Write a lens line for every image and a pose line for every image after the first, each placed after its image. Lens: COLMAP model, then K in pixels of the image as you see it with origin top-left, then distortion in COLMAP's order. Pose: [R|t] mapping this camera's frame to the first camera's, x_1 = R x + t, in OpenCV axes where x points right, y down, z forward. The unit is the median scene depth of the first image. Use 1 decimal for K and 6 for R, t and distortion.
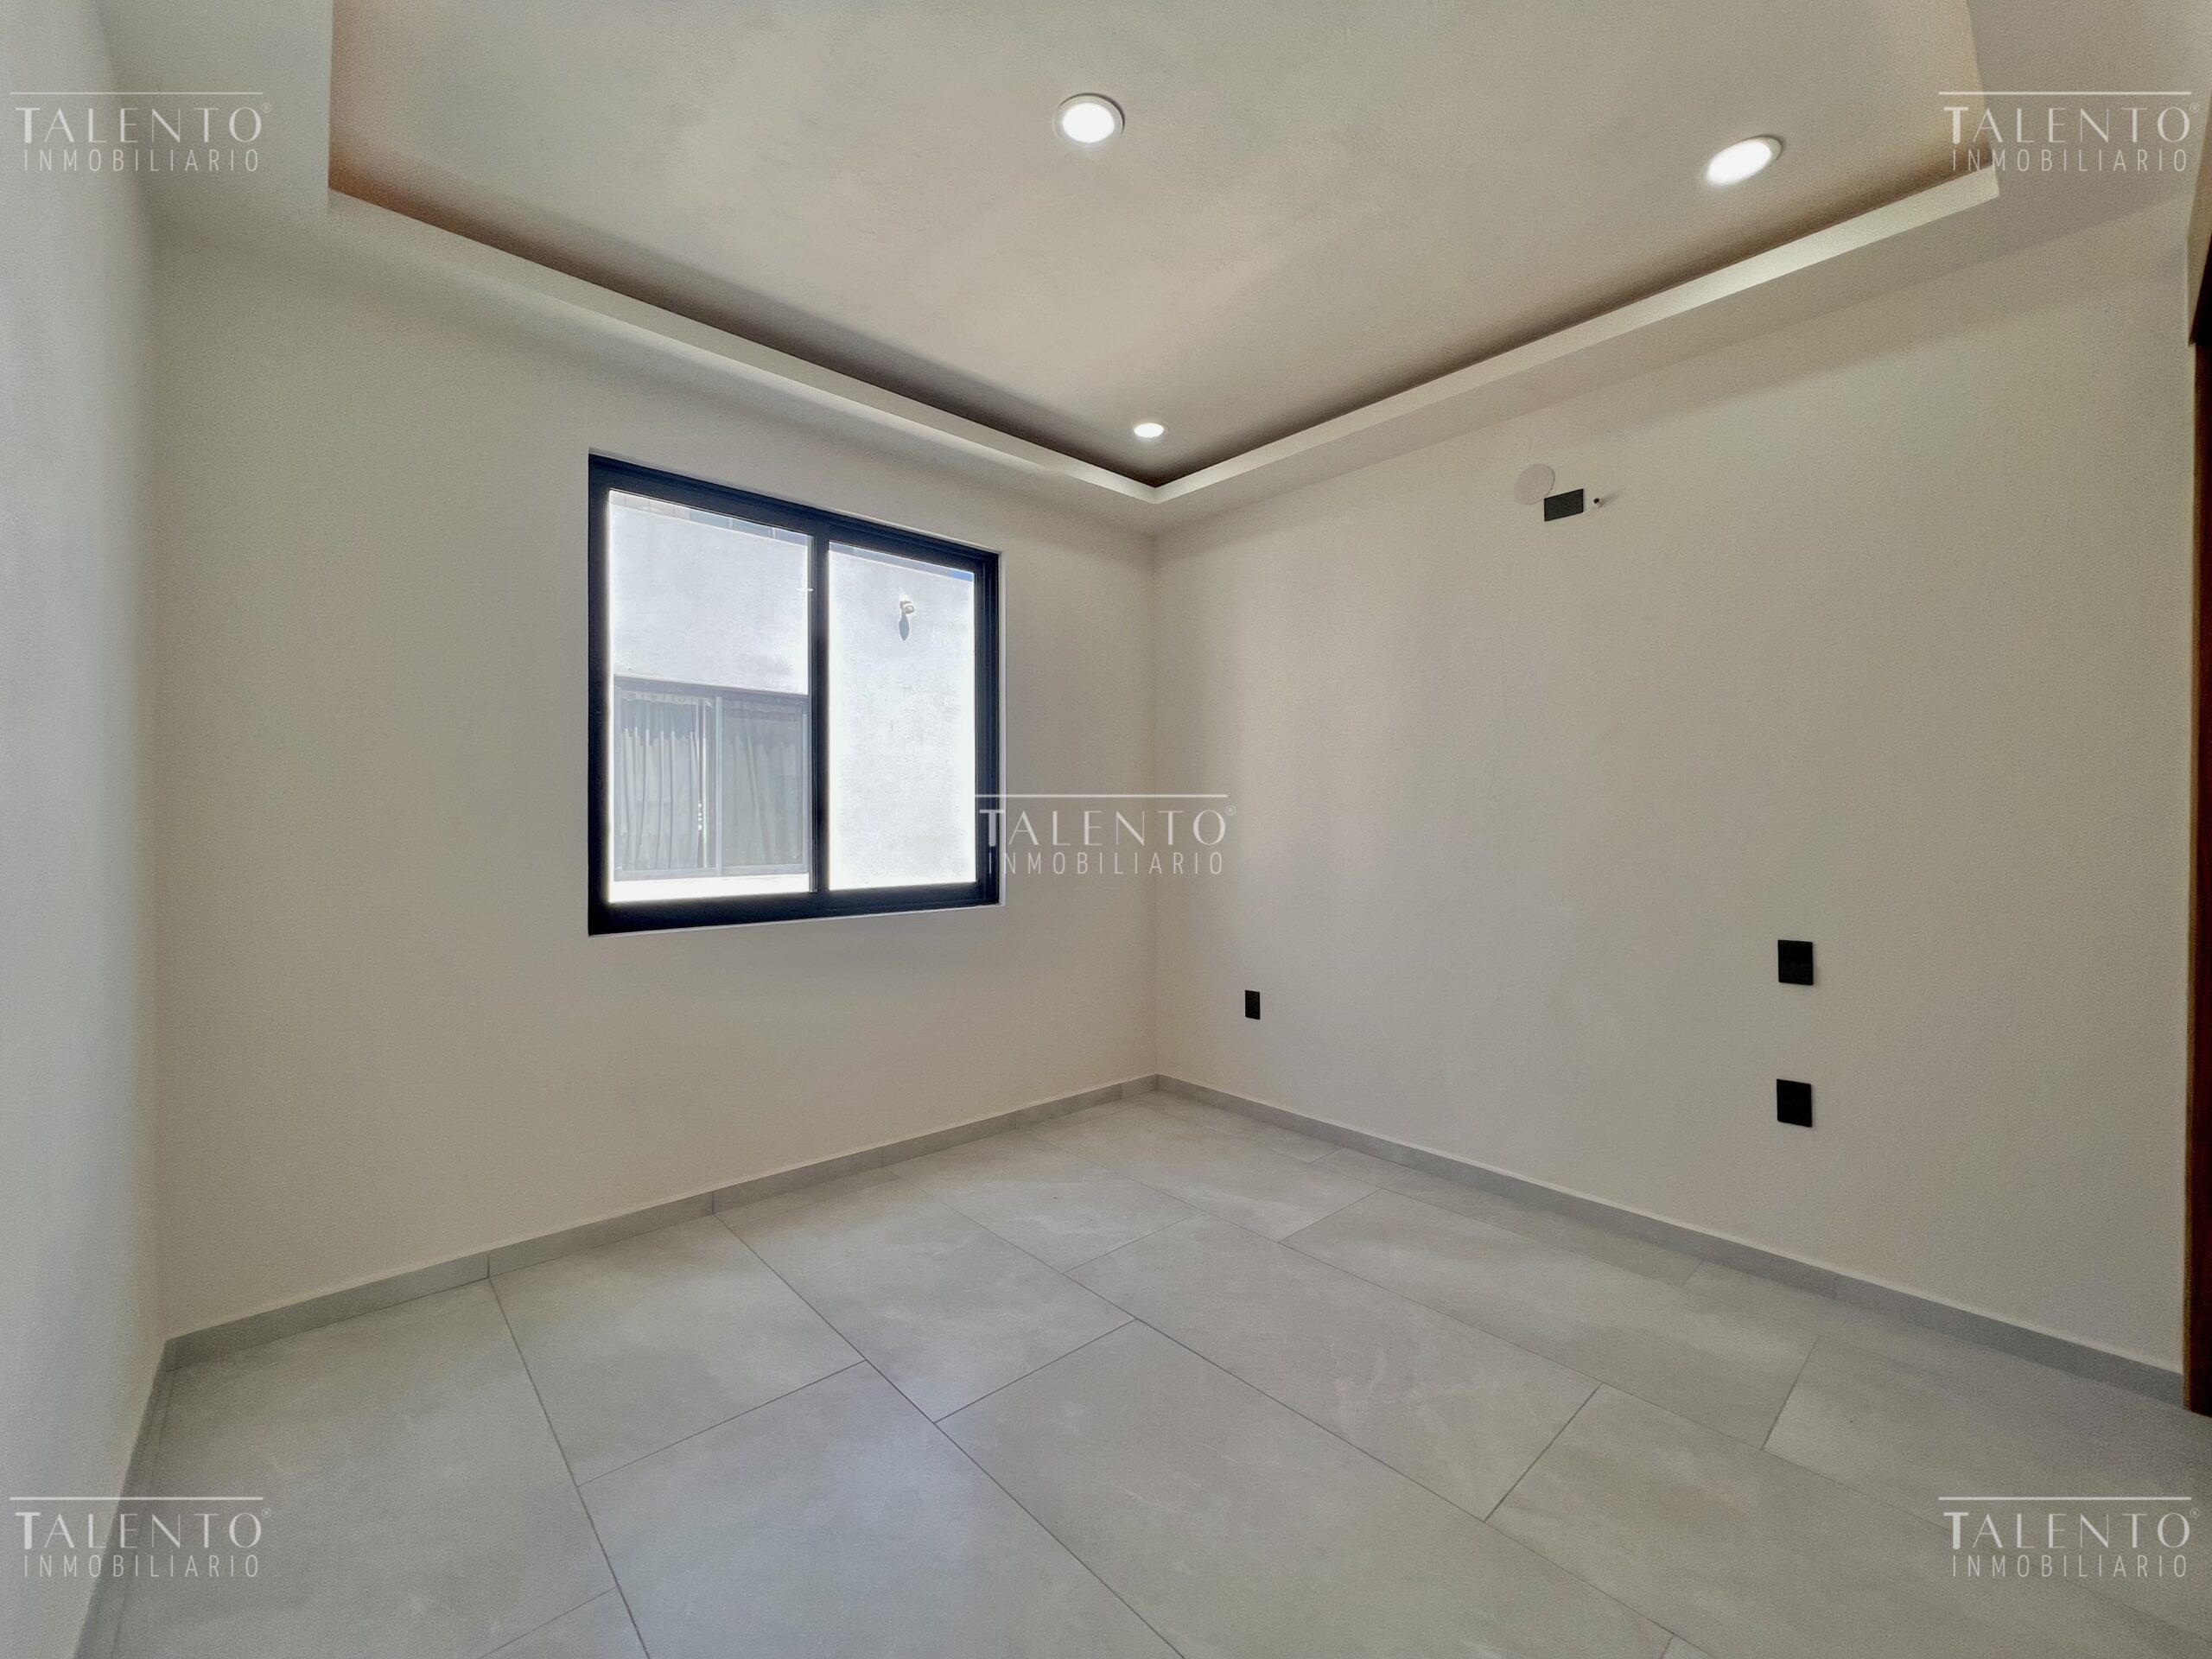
lens RADIAL K [[888.5, 0, 1115.0], [0, 888.5, 821.1], [0, 0, 1]] dist [-0.002907, -0.000276]
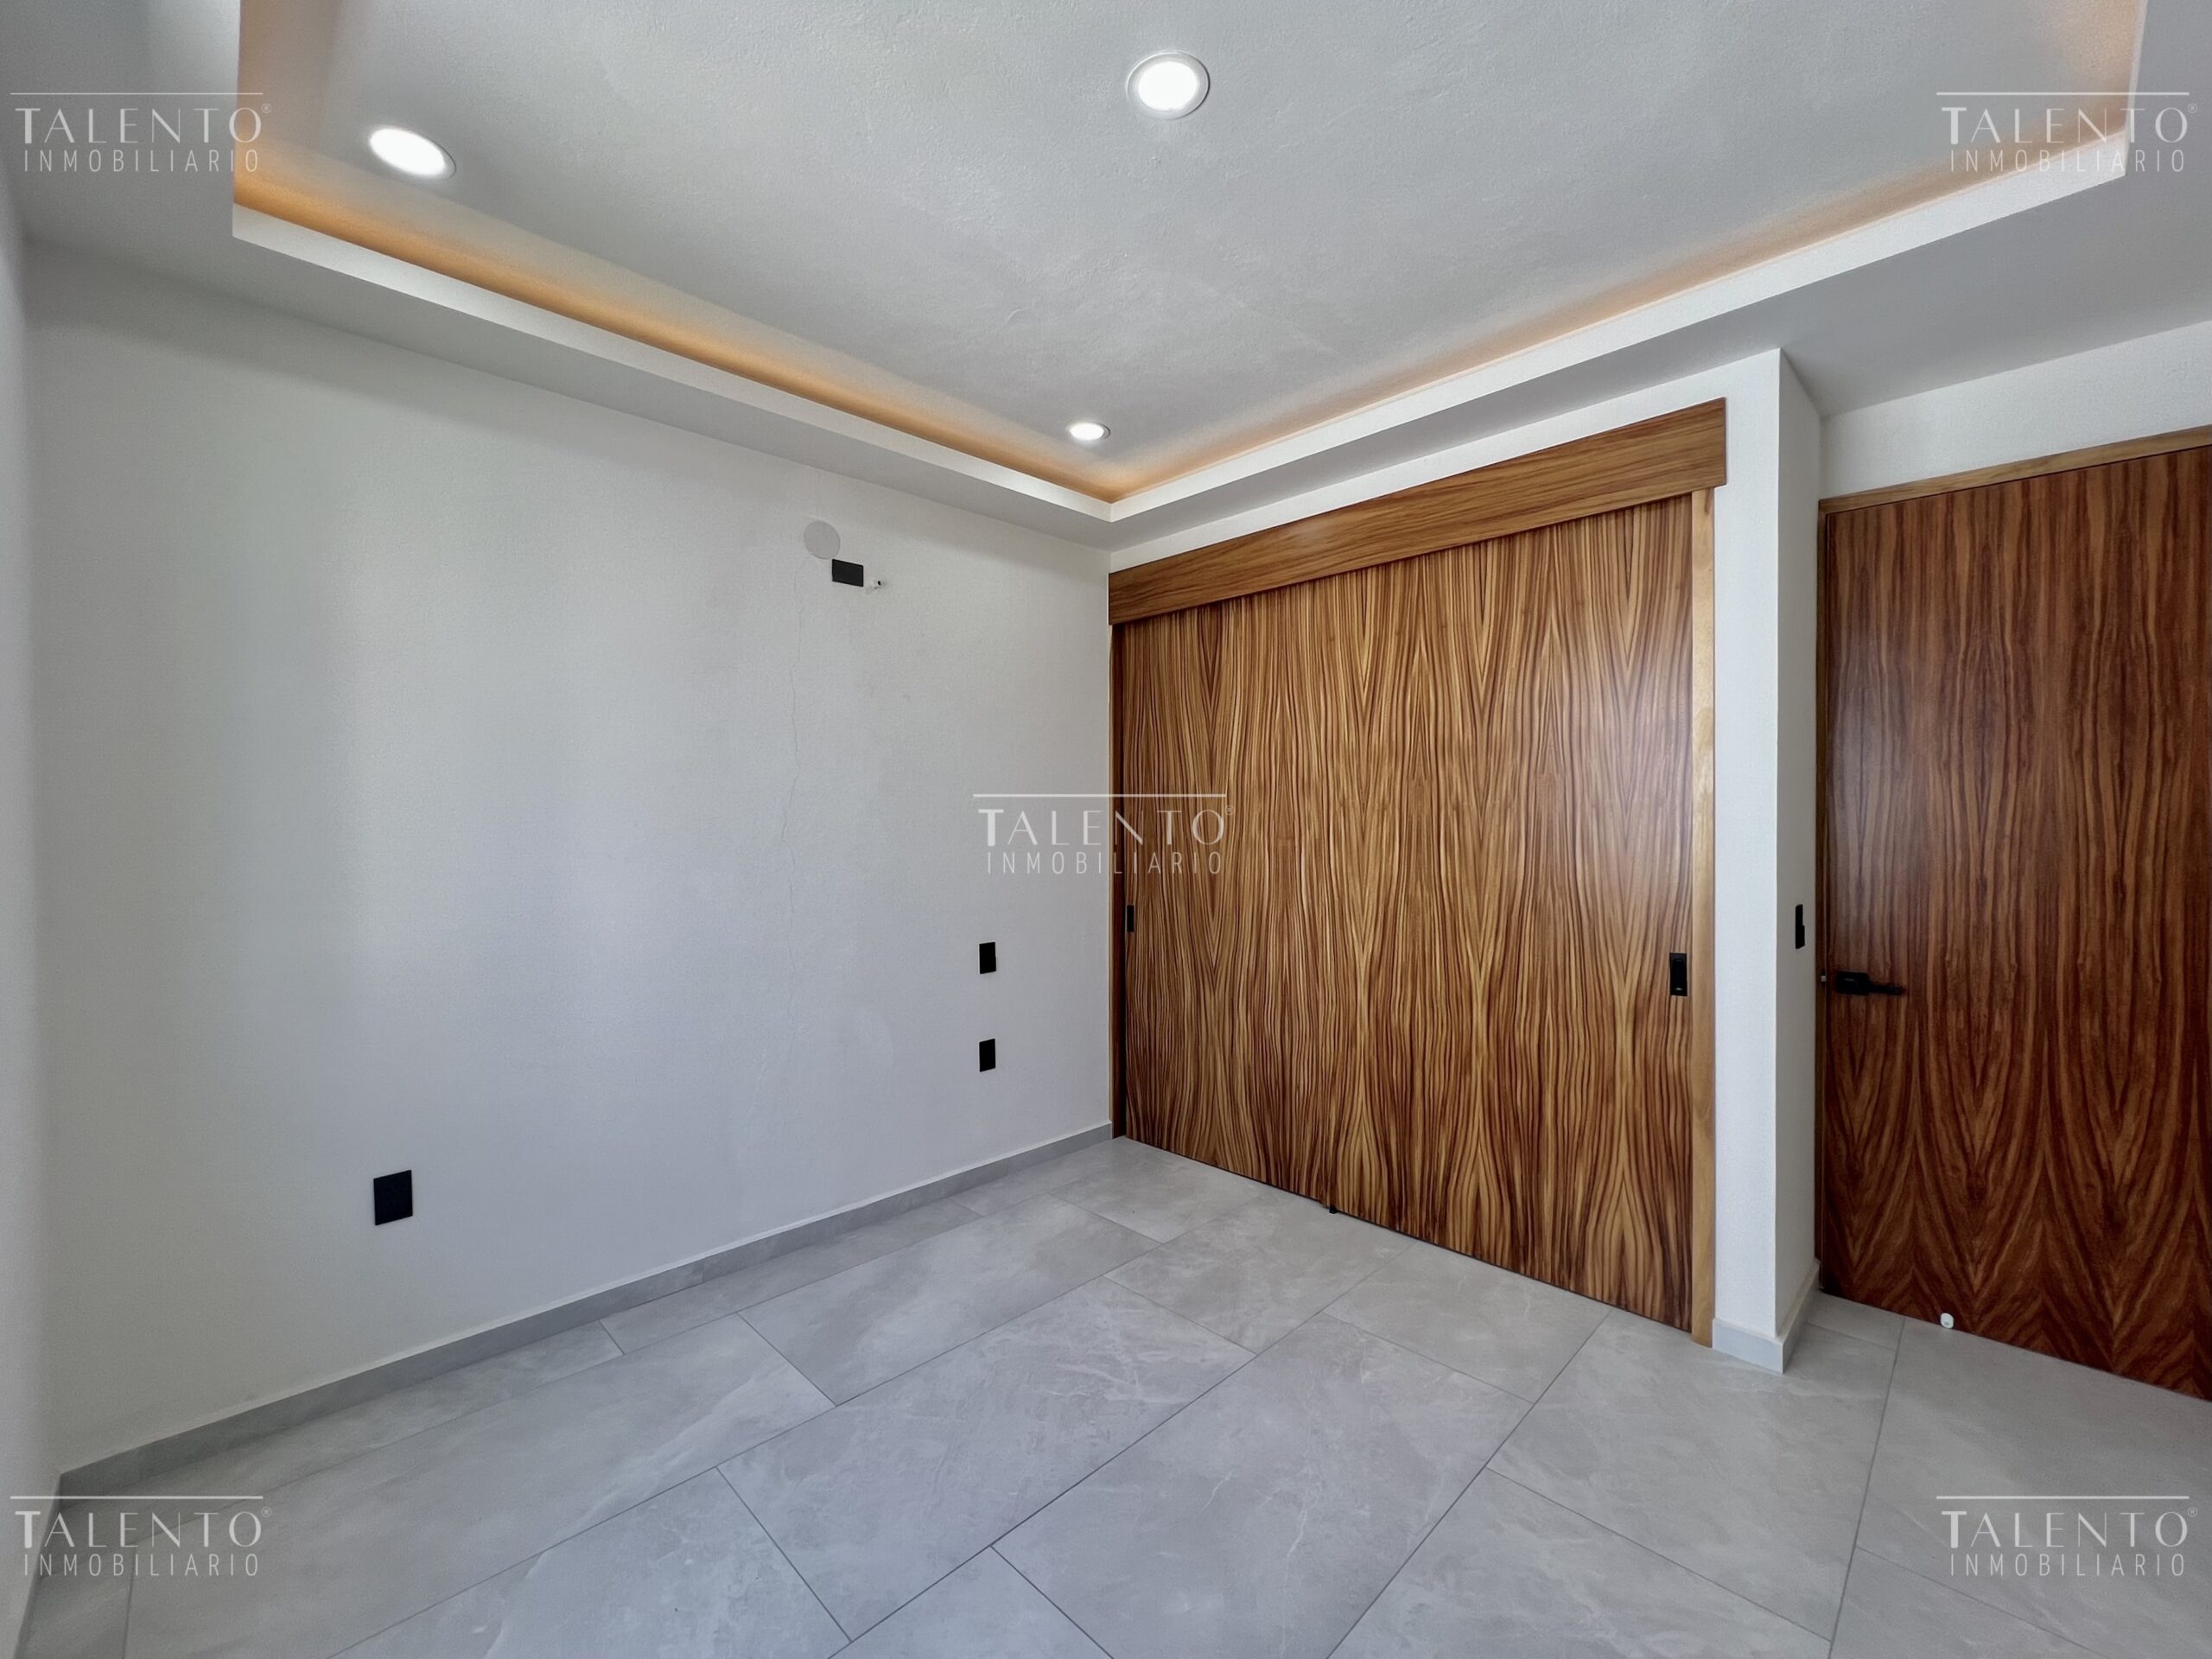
lens RADIAL K [[888.5, 0, 1106.1], [0, 888.5, 822.7], [0, 0, 1]] dist [-0.002907, -0.000276]
pose [[-0.025562, -0.000869, 0.999673, -0.699210], [0.002571, 0.999996, 0.000935, -0.063530], [-0.999670, 0.002594, -0.025559, 0.858446]]
